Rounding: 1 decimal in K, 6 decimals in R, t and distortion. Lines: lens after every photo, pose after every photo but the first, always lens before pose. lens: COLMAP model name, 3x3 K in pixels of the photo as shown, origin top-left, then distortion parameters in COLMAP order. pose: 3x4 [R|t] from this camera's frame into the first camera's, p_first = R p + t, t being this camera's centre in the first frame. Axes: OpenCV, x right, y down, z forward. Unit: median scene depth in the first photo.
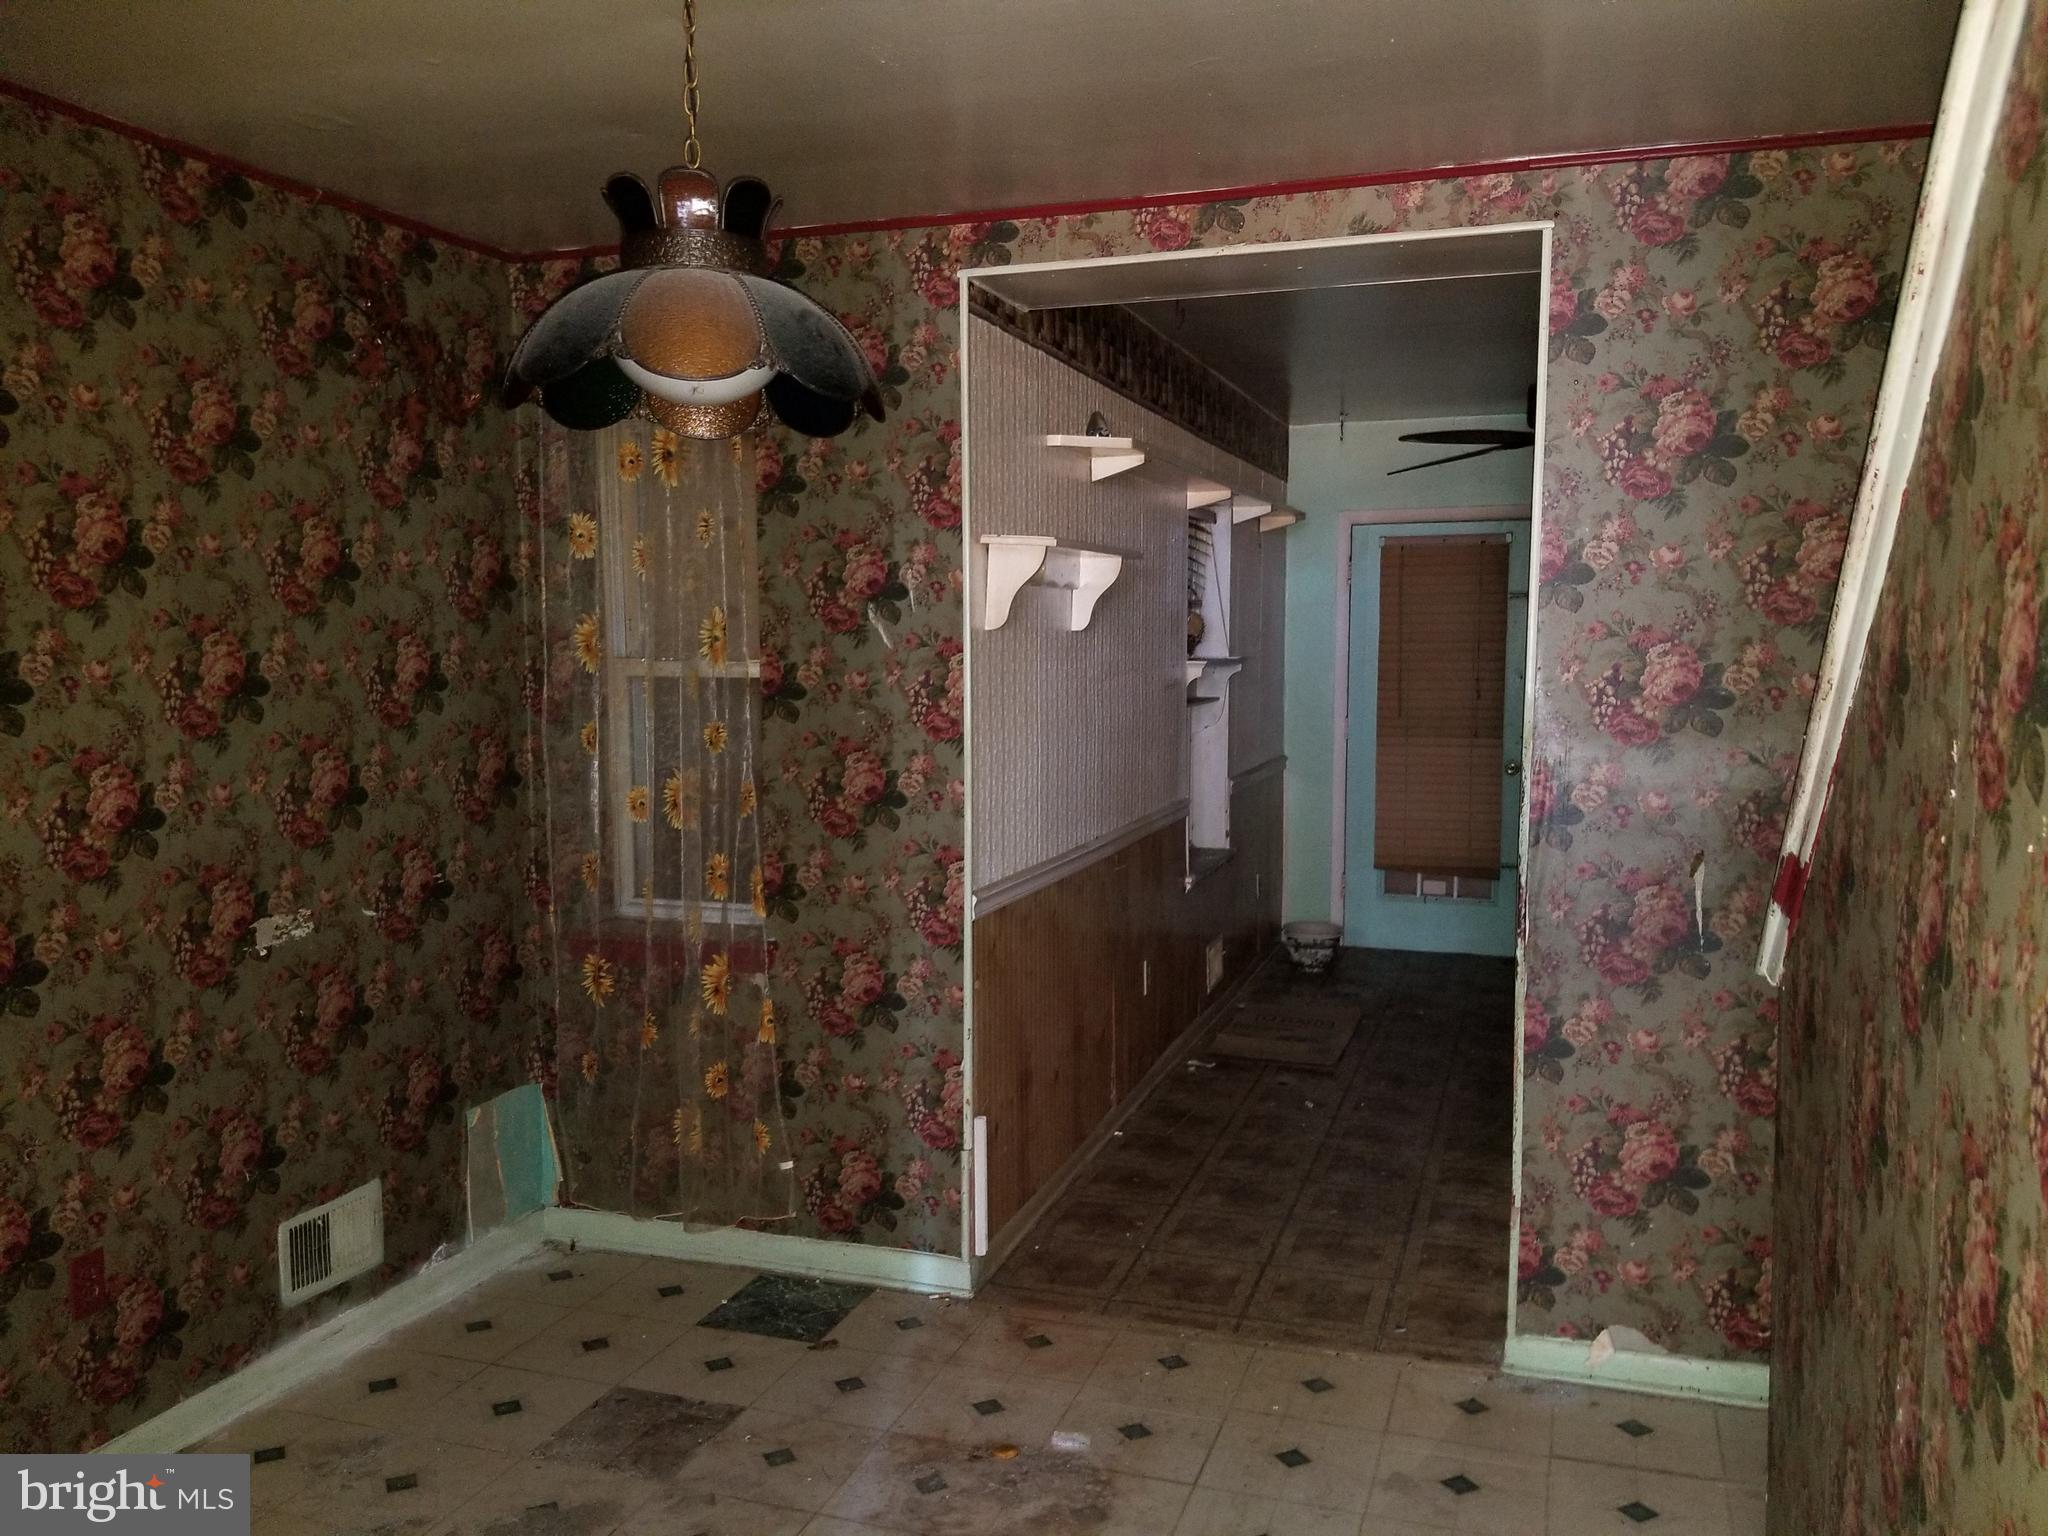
lens RADIAL K [[1573.8, 0, 1024.0], [0, 1573.8, 768.0], [0, 0, 1]] dist [0.040179, -0.000943]
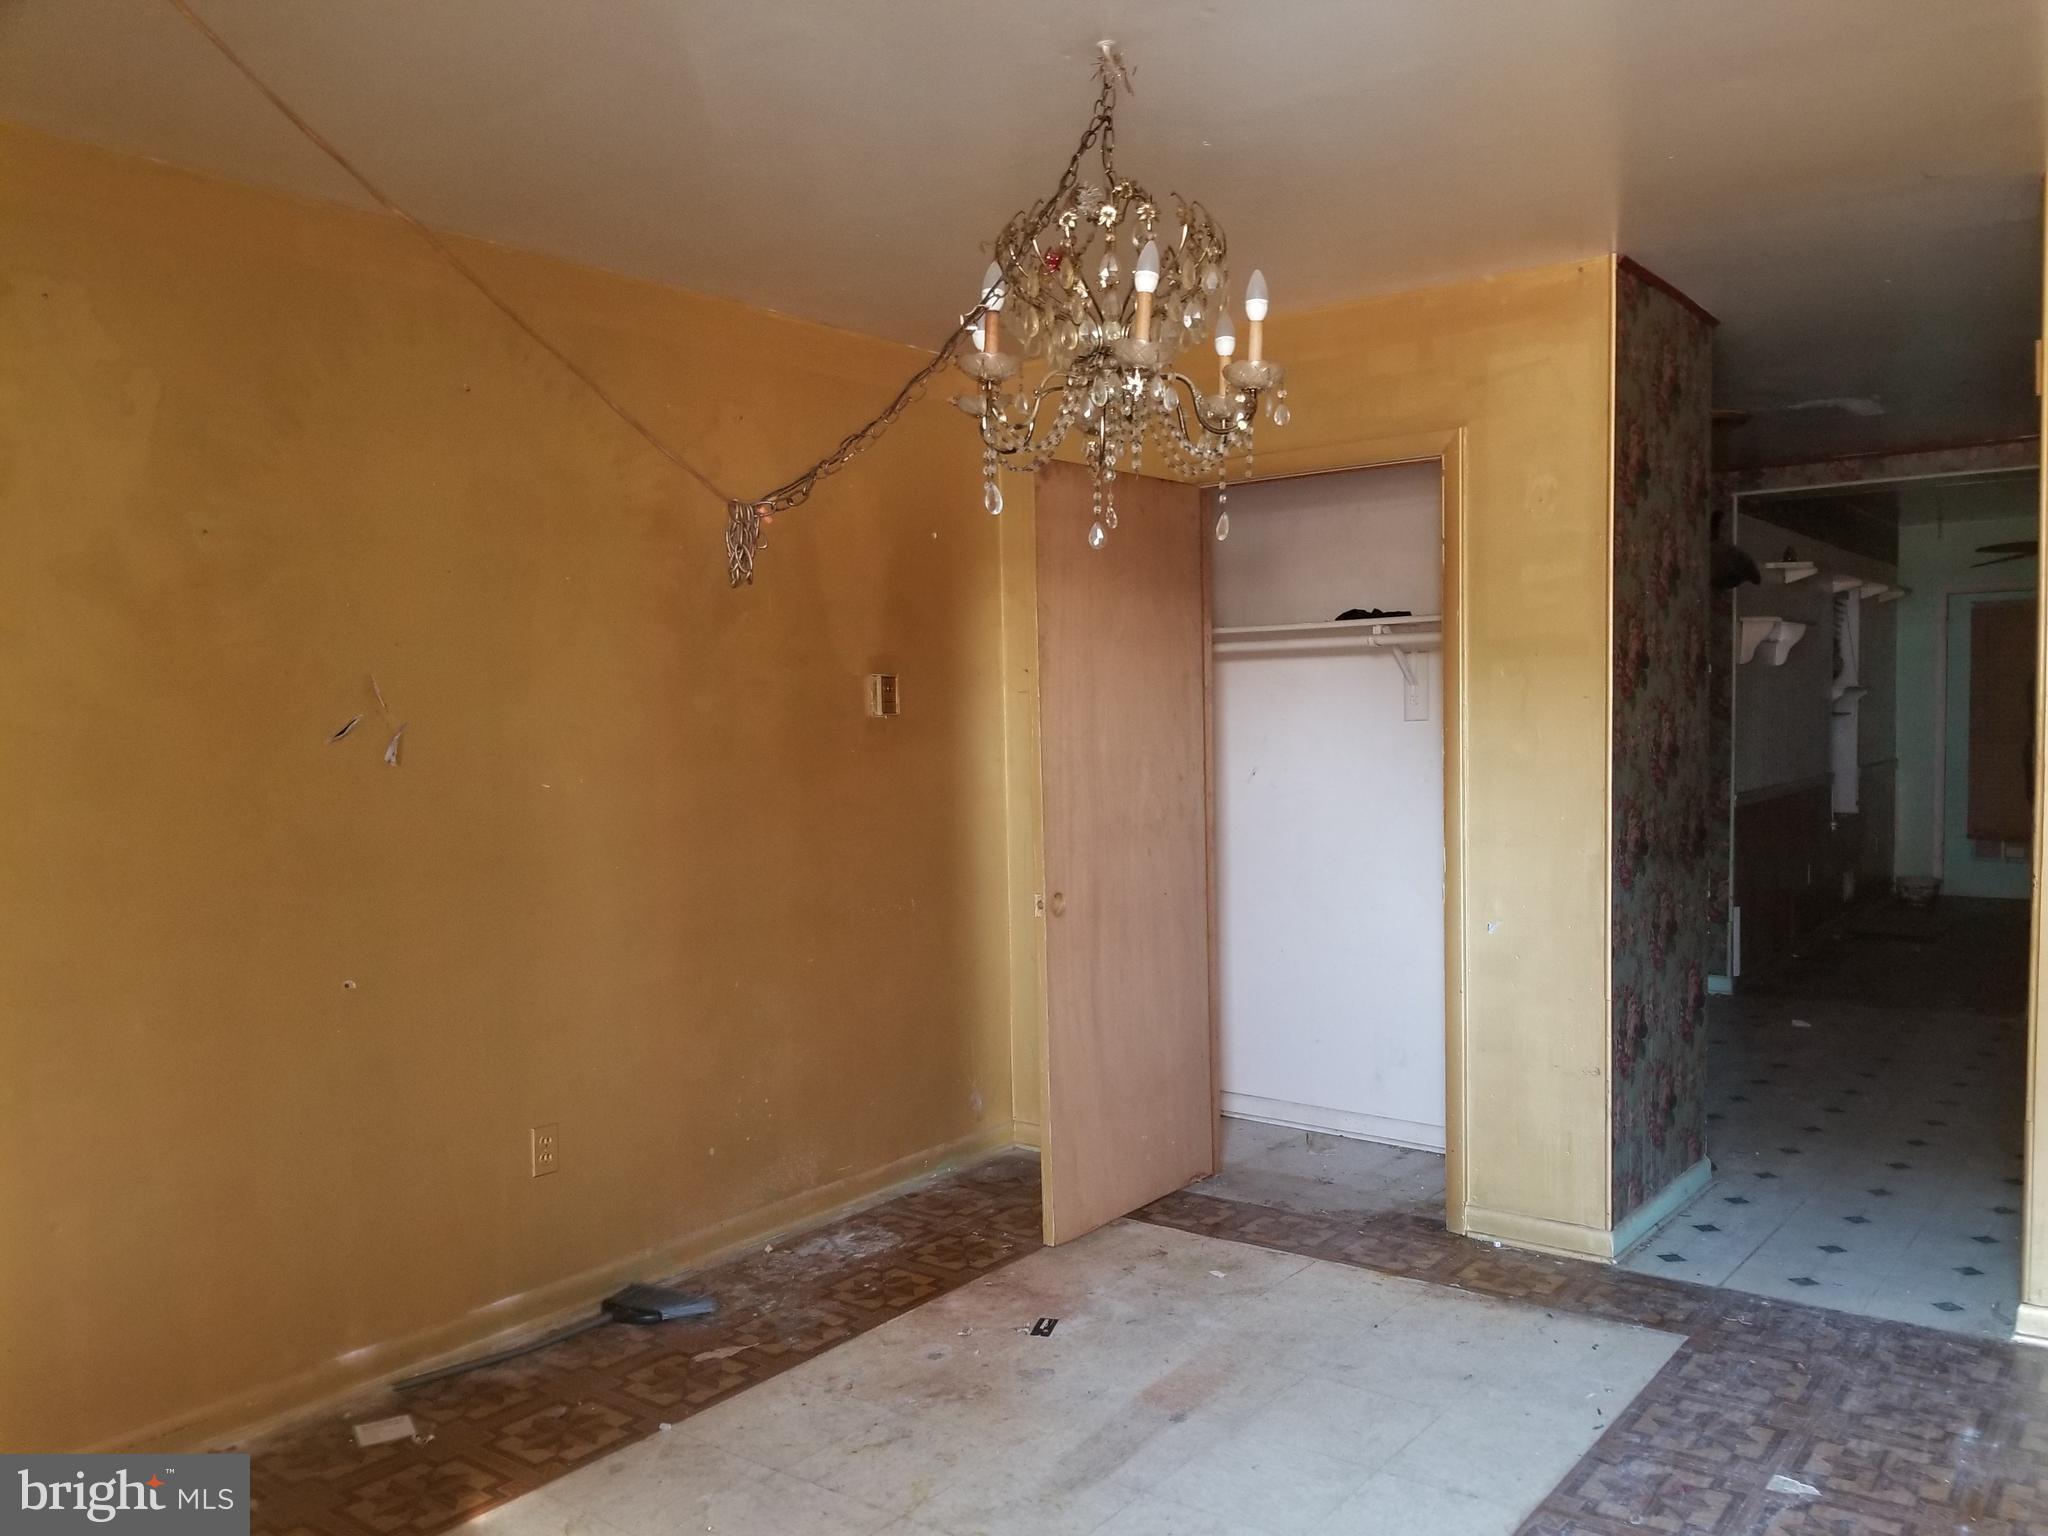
lens RADIAL K [[1585.7, 0, 1029.8], [0, 1585.7, 811.2], [0, 0, 1]] dist [-0.014447, -0.006860]
pose [[0.946793, 0.002005, -0.321836, -0.189789], [-0.008114, 0.999811, -0.017641, 0.116388], [0.321740, 0.019314, 0.946631, -0.975020]]
